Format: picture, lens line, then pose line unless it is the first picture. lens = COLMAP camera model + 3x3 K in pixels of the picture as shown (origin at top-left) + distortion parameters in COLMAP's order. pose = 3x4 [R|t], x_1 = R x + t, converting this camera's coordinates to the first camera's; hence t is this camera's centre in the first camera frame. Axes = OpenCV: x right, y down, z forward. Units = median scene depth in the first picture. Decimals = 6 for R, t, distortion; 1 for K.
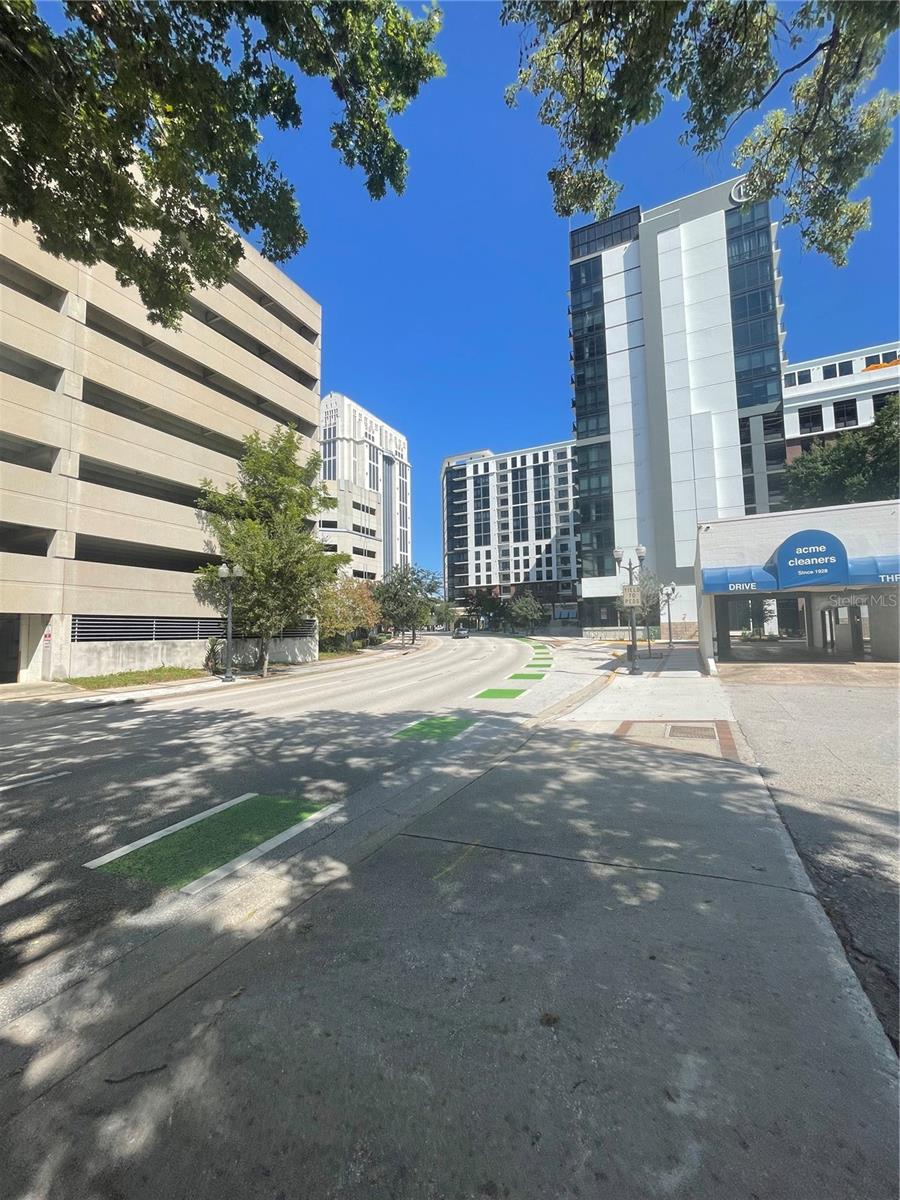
lens RADIAL K [[488.9, 0, 448.8], [0, 488.9, 595.1], [0, 0, 1]] dist [0.002315, 0.000278]
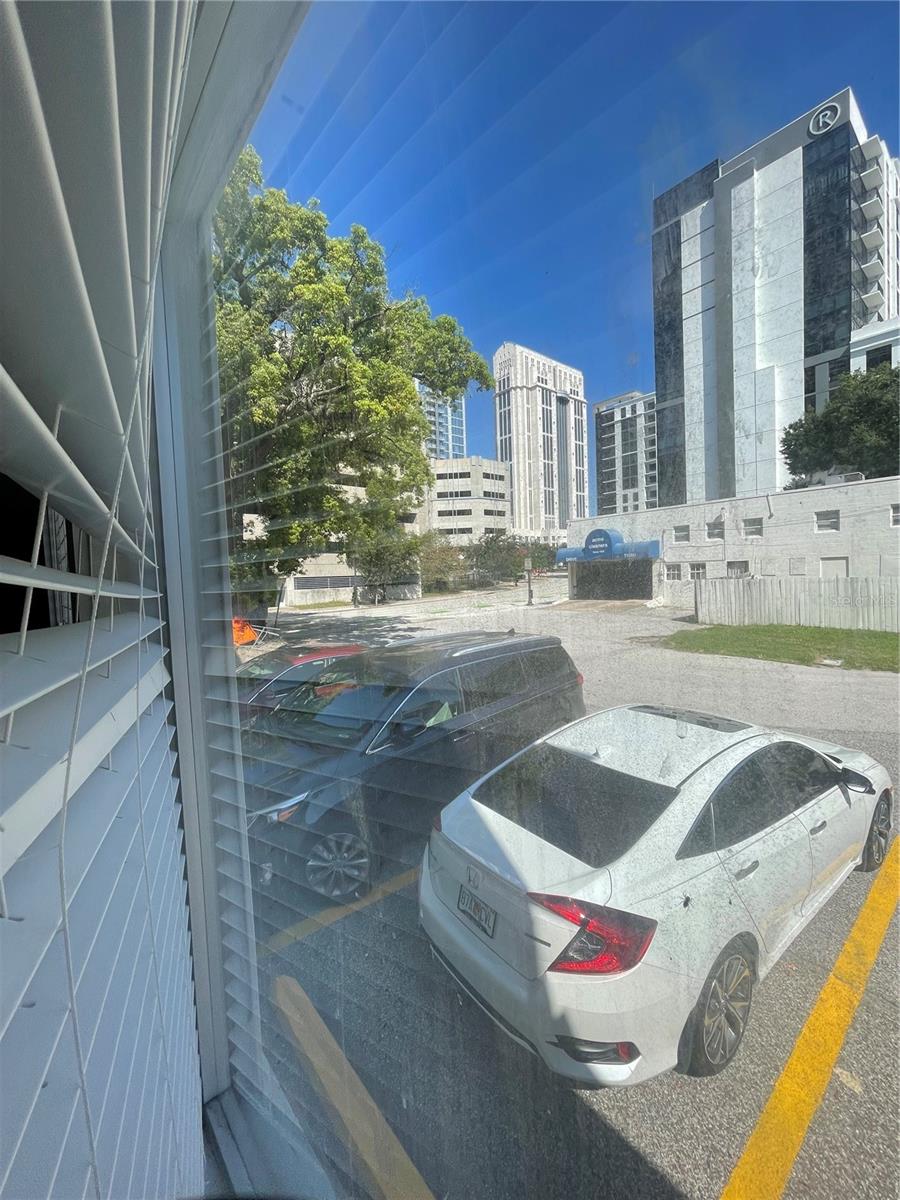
lens RADIAL K [[488.9, 0, 449.5], [0, 488.9, 598.9], [0, 0, 1]] dist [0.002315, 0.000278]
pose [[0.917286, 0.003045, -0.398218, 0.131213], [0.051159, 0.990784, 0.125419, -0.018124], [0.394930, -0.135417, 0.908676, -0.129992]]
